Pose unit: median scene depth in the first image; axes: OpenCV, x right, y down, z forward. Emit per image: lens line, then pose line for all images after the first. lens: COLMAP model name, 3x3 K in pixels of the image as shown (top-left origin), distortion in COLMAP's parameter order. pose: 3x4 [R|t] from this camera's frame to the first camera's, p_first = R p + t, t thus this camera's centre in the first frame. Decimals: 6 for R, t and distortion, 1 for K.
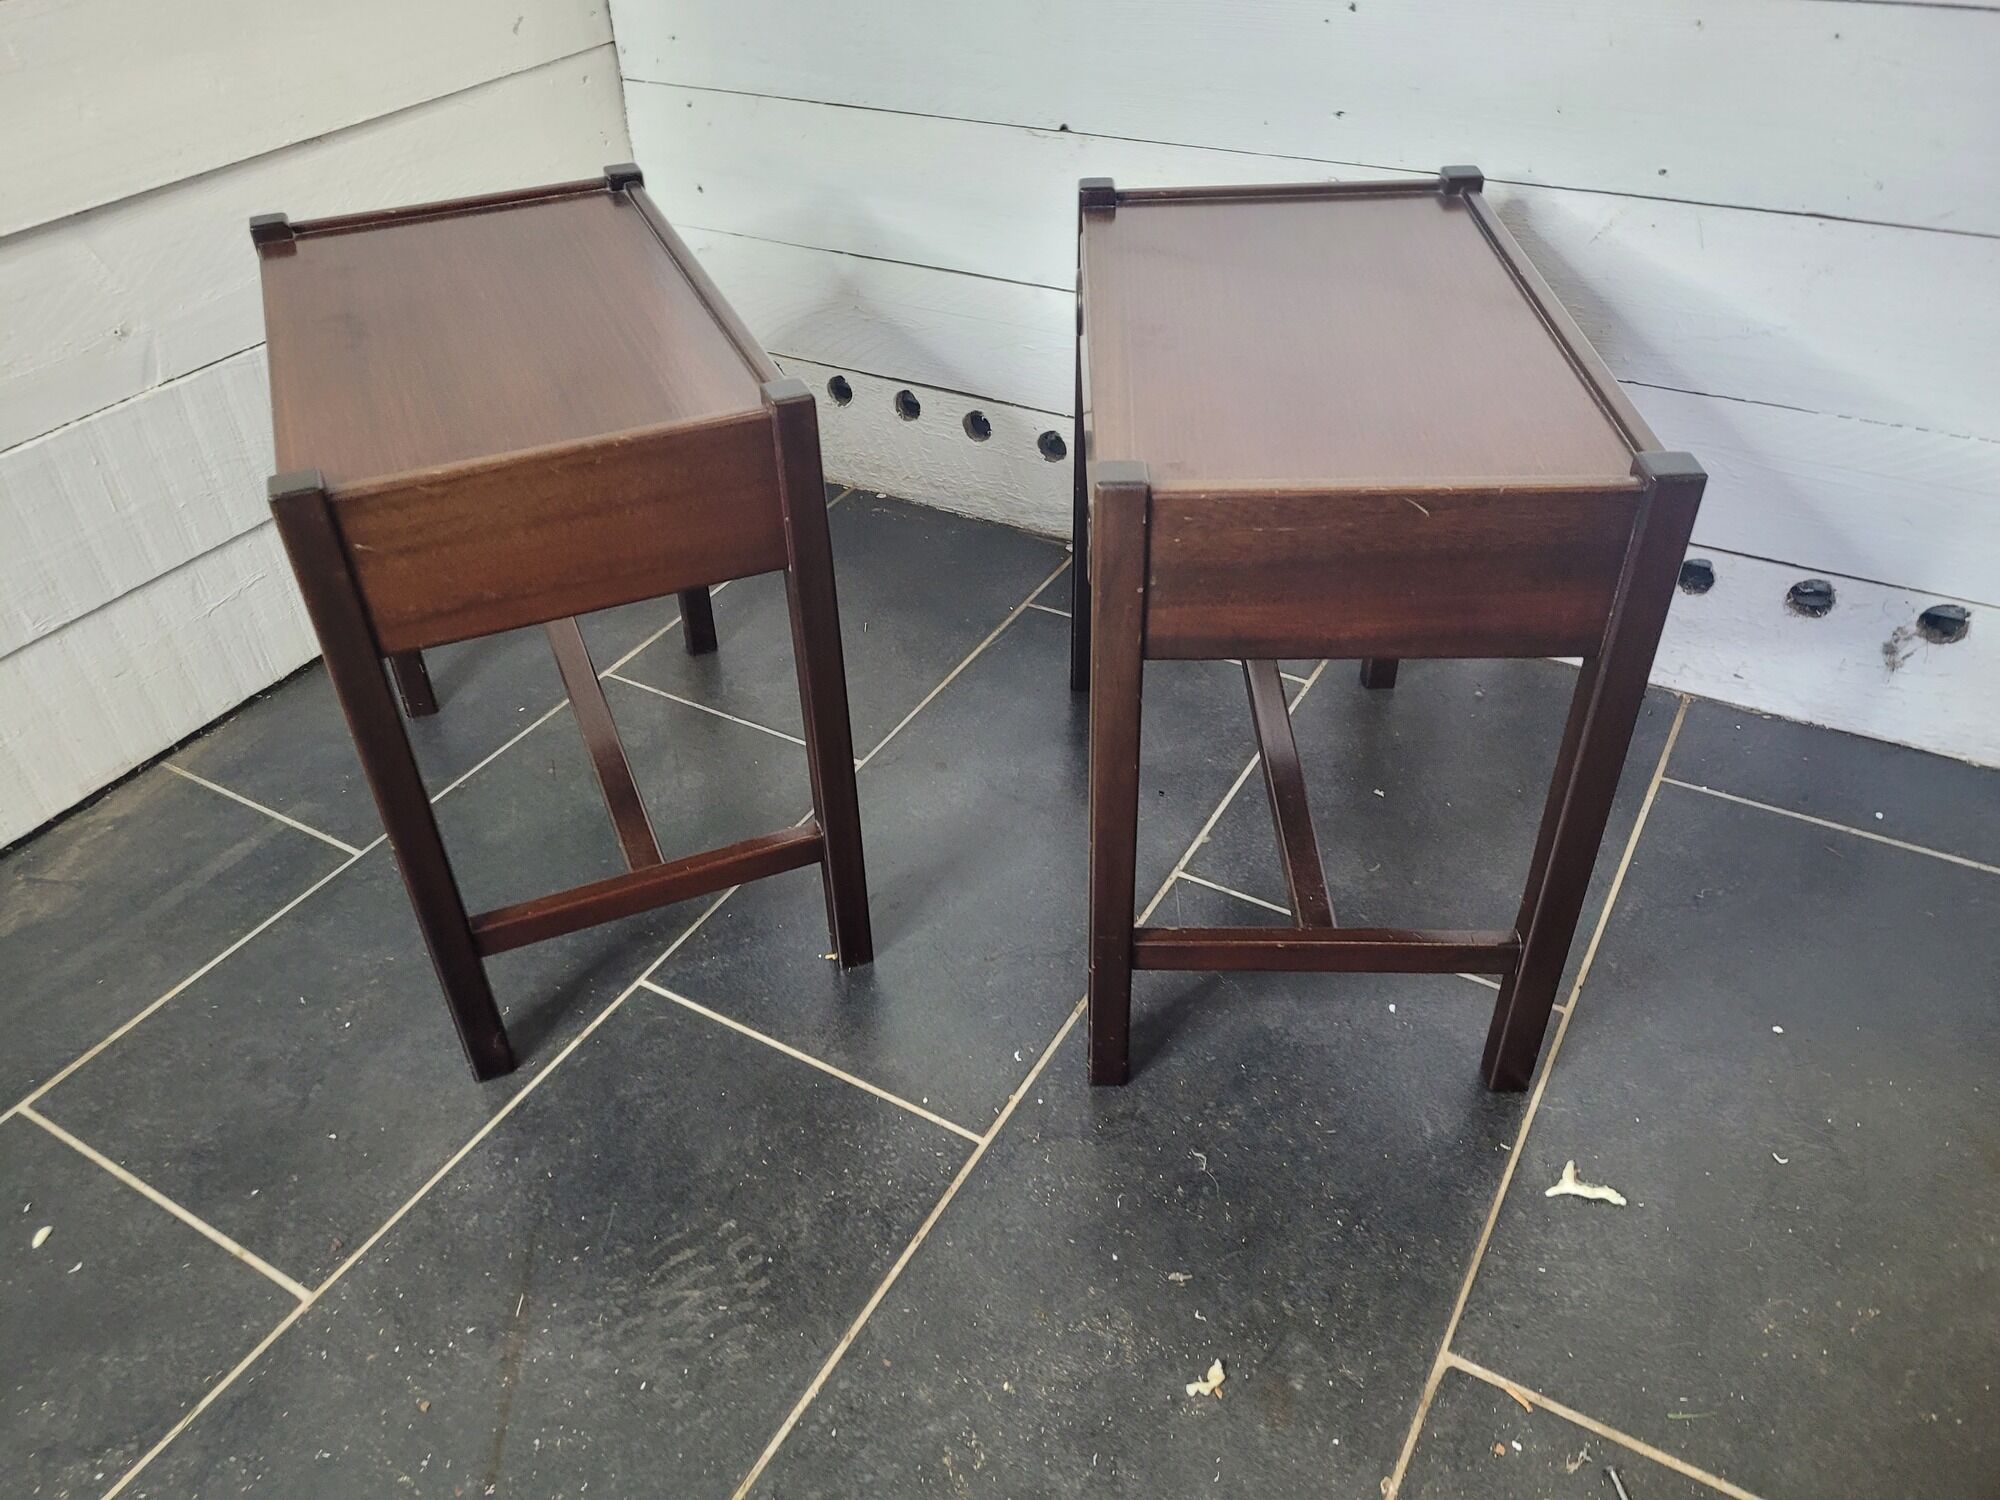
lens RADIAL K [[1500.7, 0, 955.3], [0, 1500.7, 738.1], [0, 0, 1]] dist [0.057681, -0.053846]
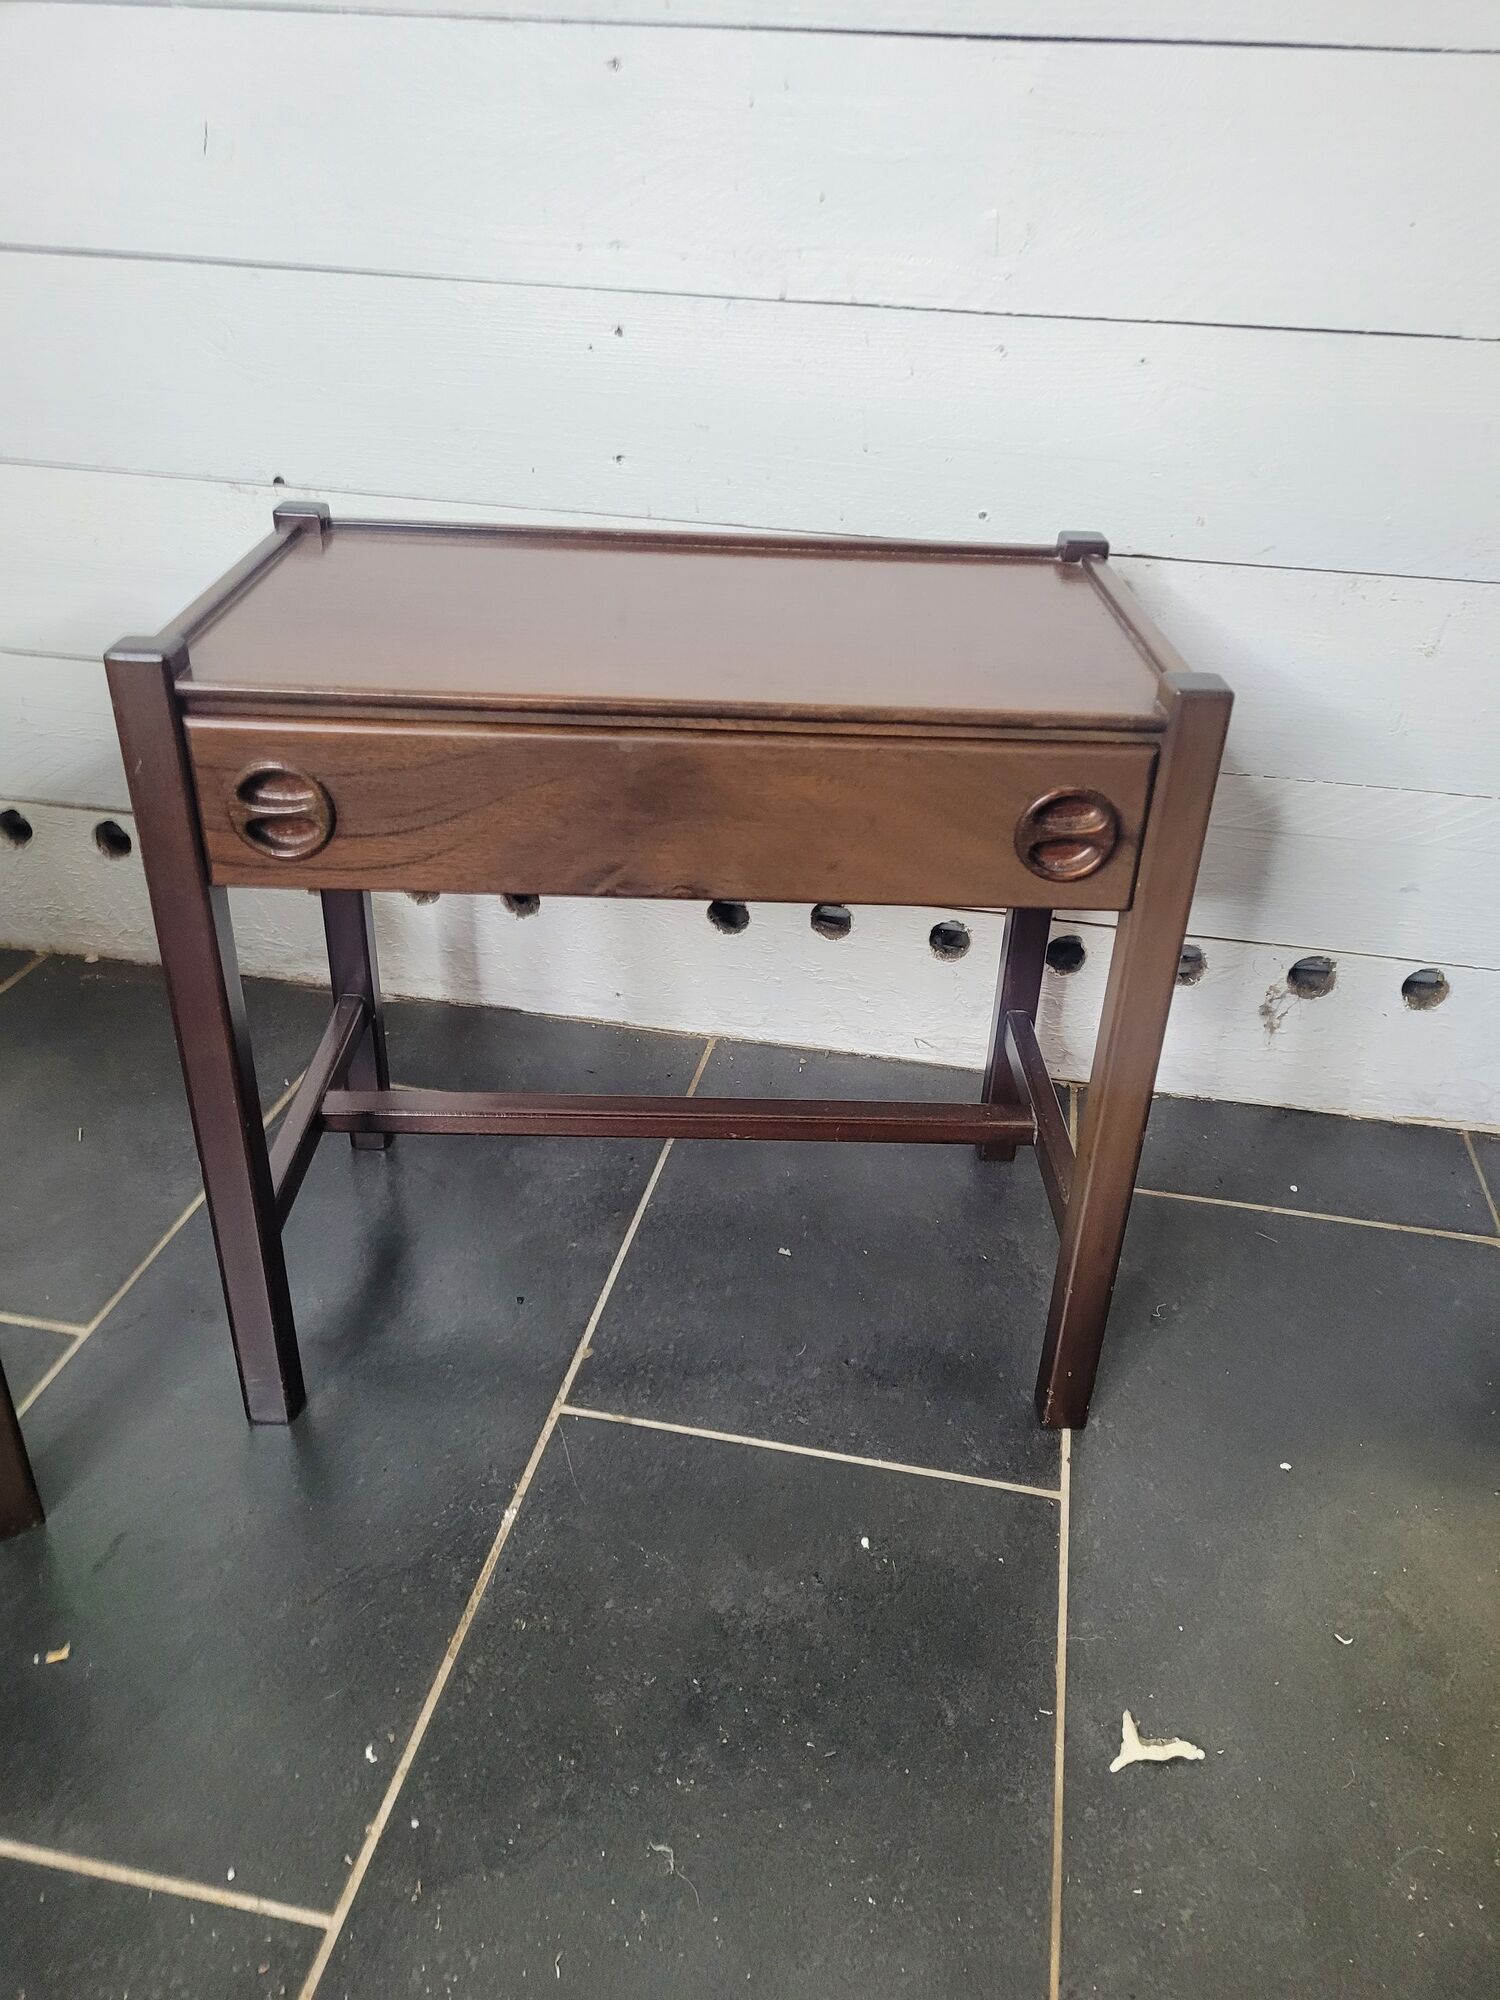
lens RADIAL K [[1500.7, 0, 772.3], [0, 1500.7, 1009.0], [0, 0, 1]] dist [0.057681, -0.053846]
pose [[0.933588, -0.112770, 0.340141, 0.017044], [0.149820, 0.985085, -0.084621, -0.032686], [-0.325525, 0.129961, 0.936559, 0.289774]]
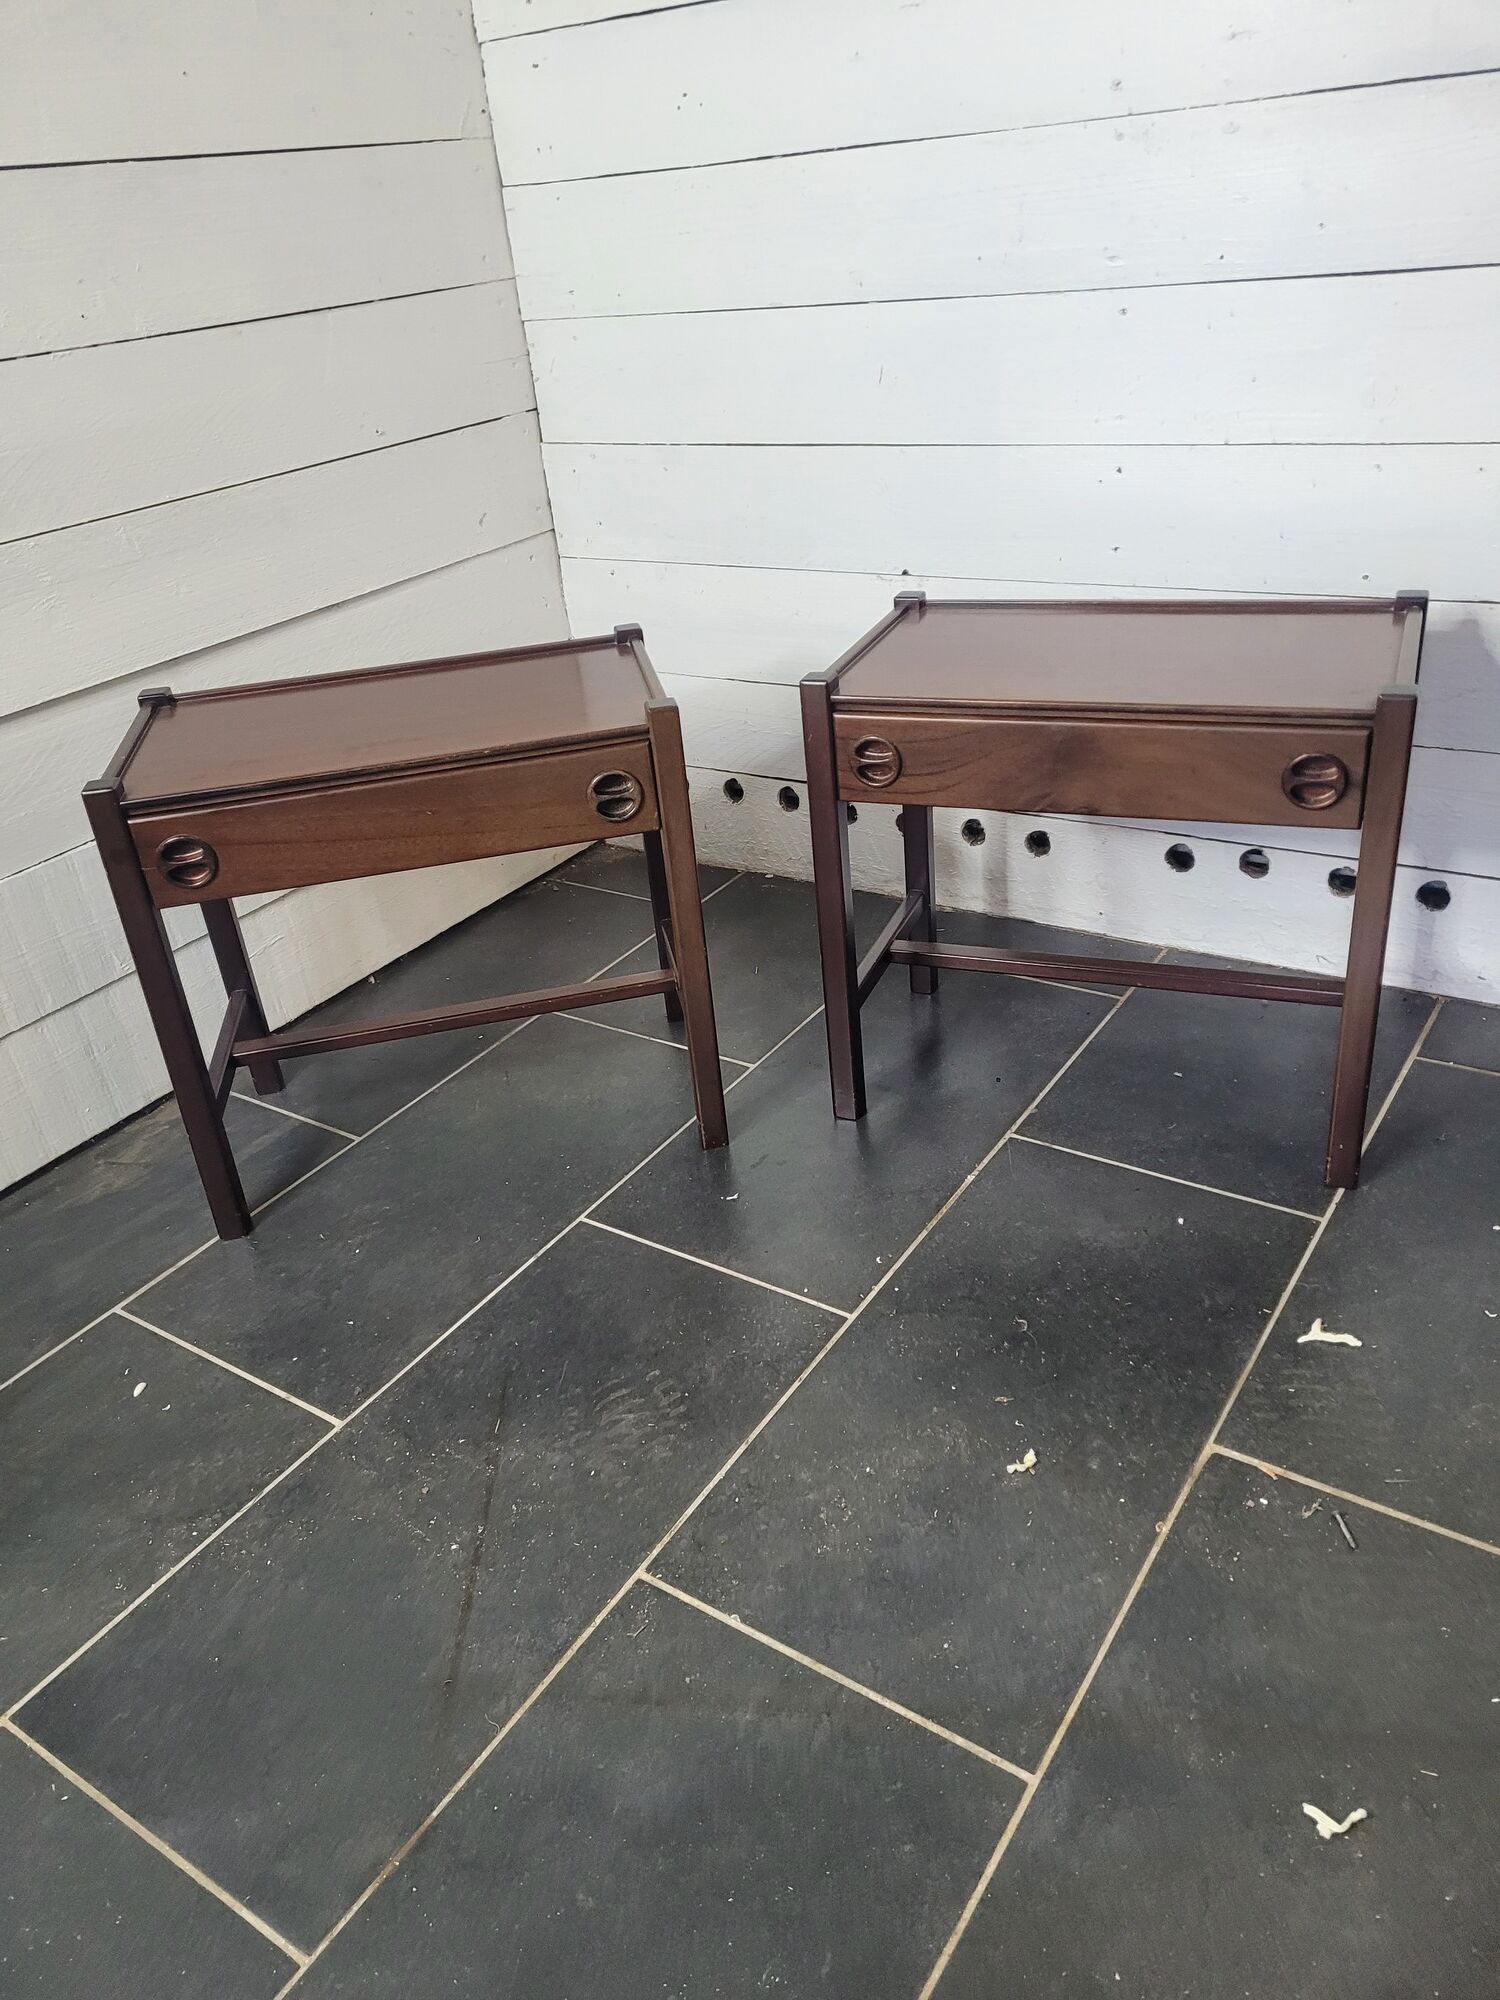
lens RADIAL K [[1500.7, 0, 750.4], [0, 1500.7, 1001.8], [0, 0, 1]] dist [0.057681, -0.053846]
pose [[0.997310, -0.025343, -0.068775, 0.028309], [0.015684, 0.990376, -0.137511, 0.182171], [0.071598, 0.136063, 0.988110, -0.306378]]
